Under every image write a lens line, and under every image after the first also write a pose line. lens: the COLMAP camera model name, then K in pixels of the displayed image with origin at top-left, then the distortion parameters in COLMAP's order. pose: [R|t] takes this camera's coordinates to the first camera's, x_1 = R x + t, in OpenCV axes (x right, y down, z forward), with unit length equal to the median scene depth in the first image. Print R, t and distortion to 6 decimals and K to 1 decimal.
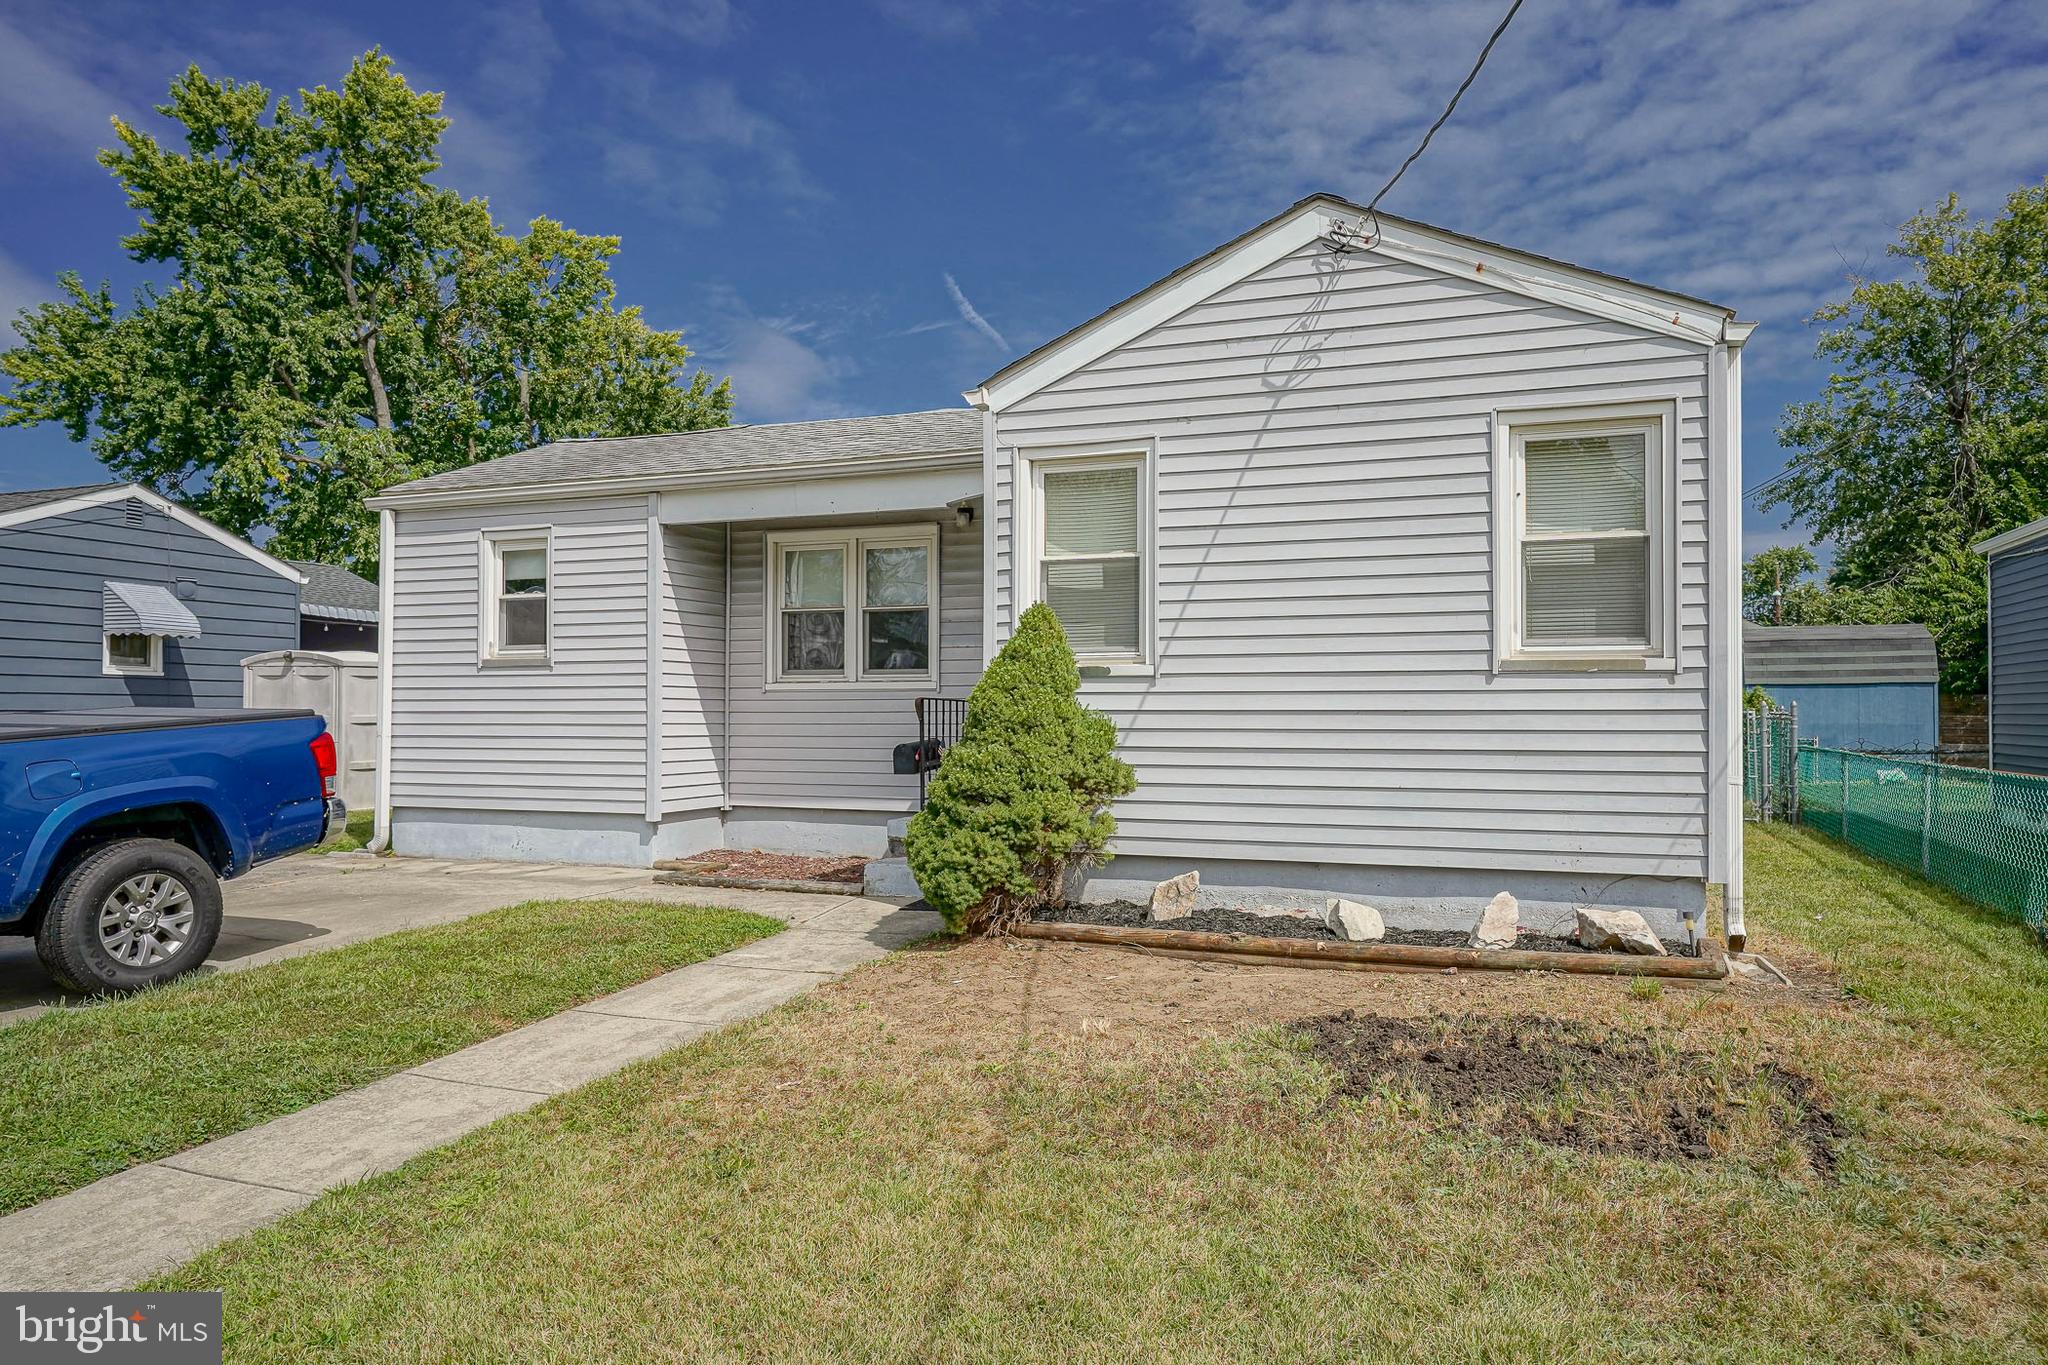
lens RADIAL K [[1273.2, 0, 1024.0], [0, 1273.2, 682.5], [0, 0, 1]] dist [-0.003935, -0.001144]
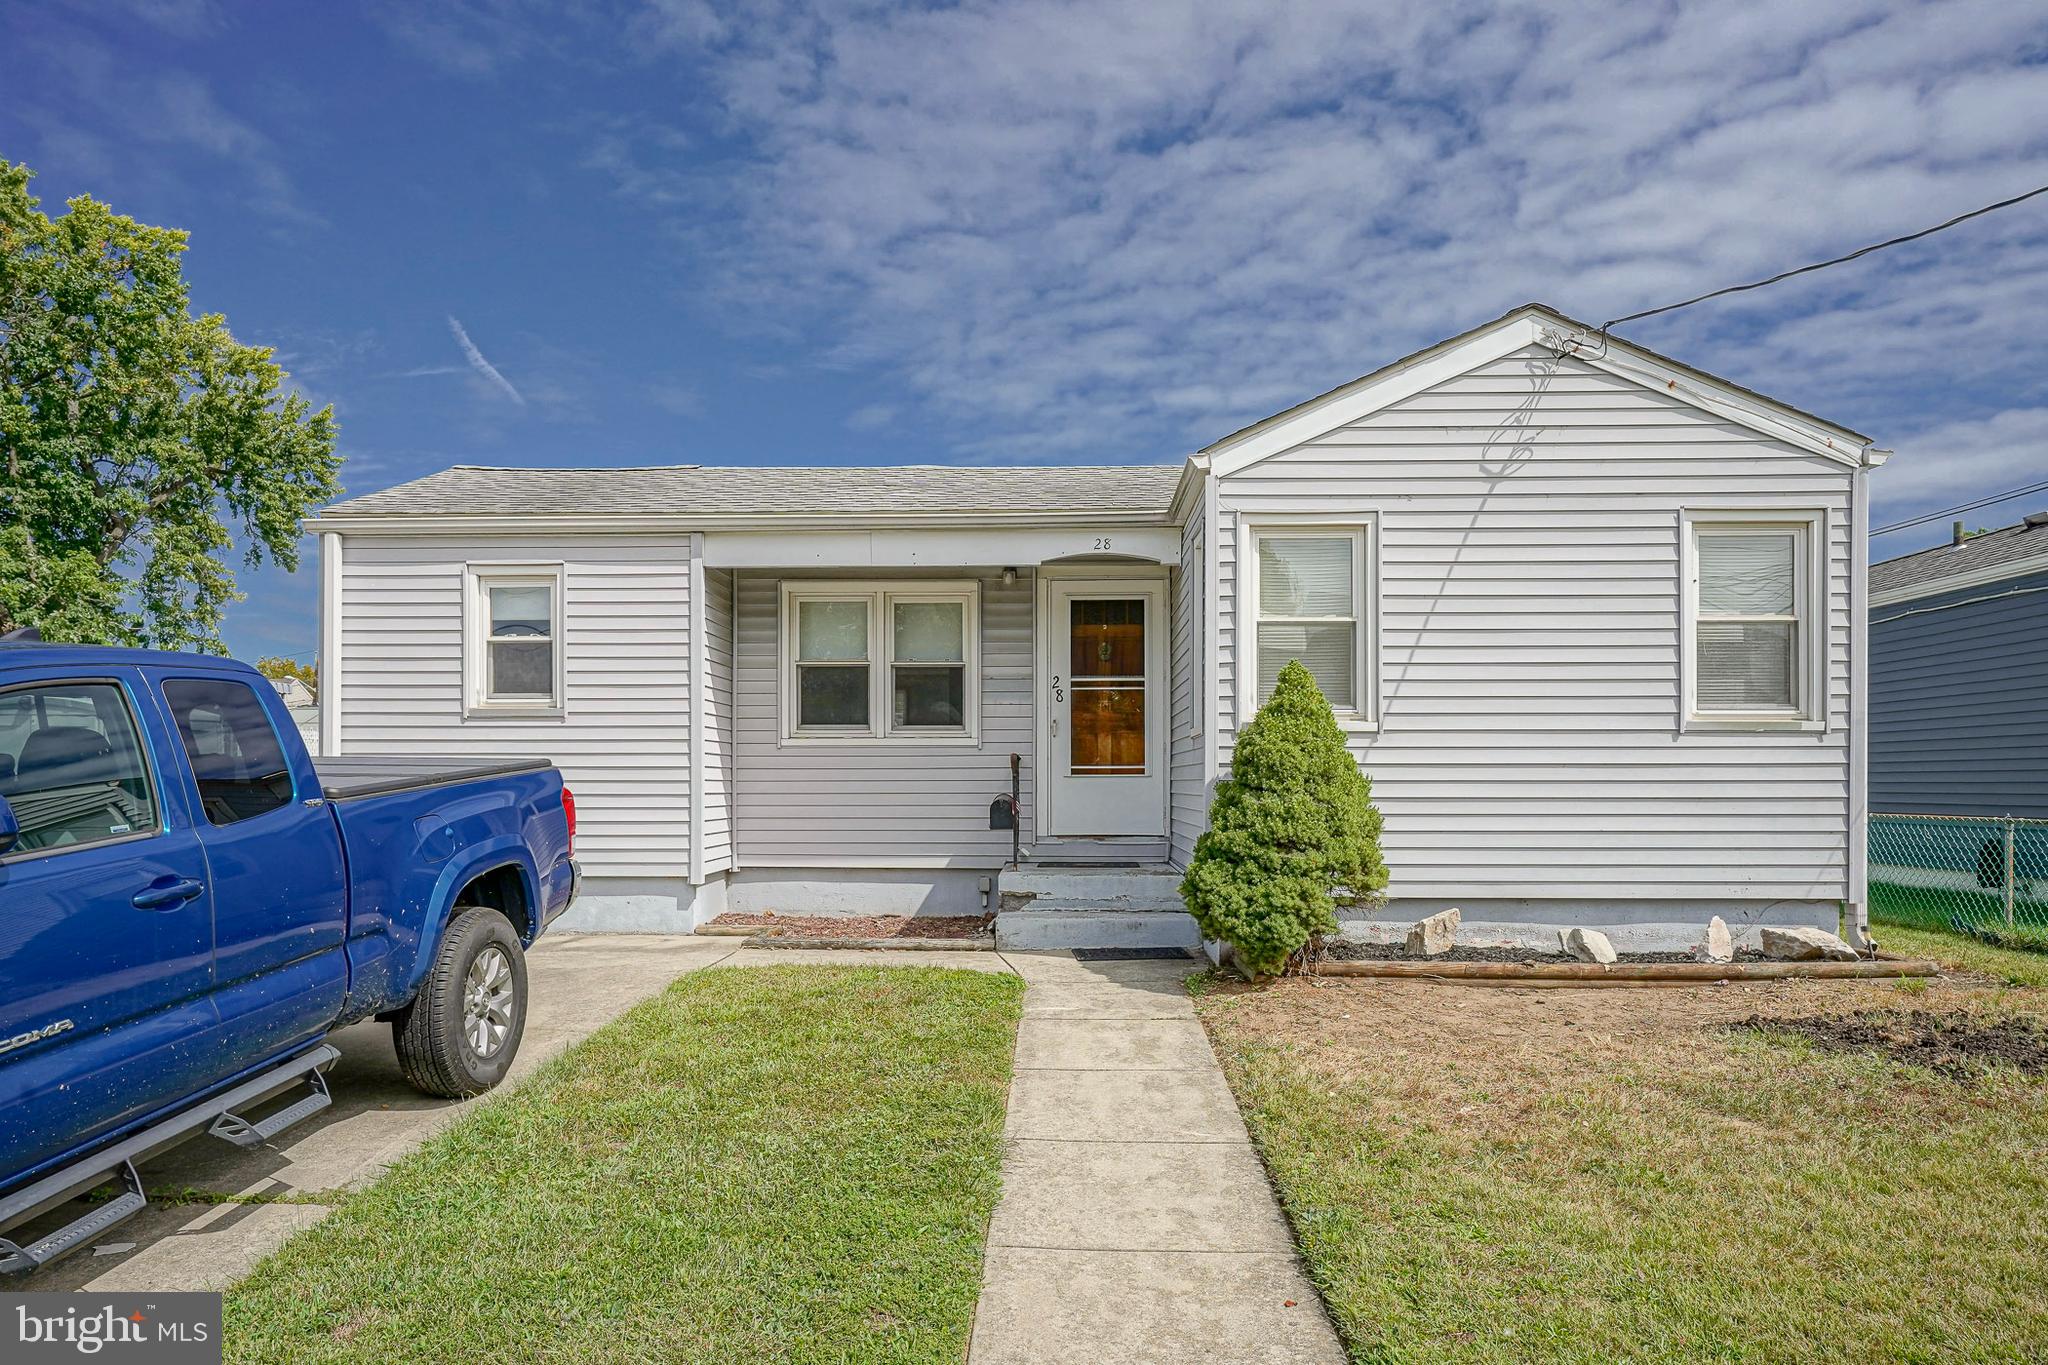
lens RADIAL K [[1240.8, 0, 1023.9], [0, 1240.8, 767.5], [0, 0, 1]] dist [-0.000941, 0.000338]
pose [[0.951754, 0.002817, 0.306849, -0.515083], [-0.007548, 0.999870, 0.014233, 0.012554], [-0.306769, -0.015862, 0.951652, 0.086823]]
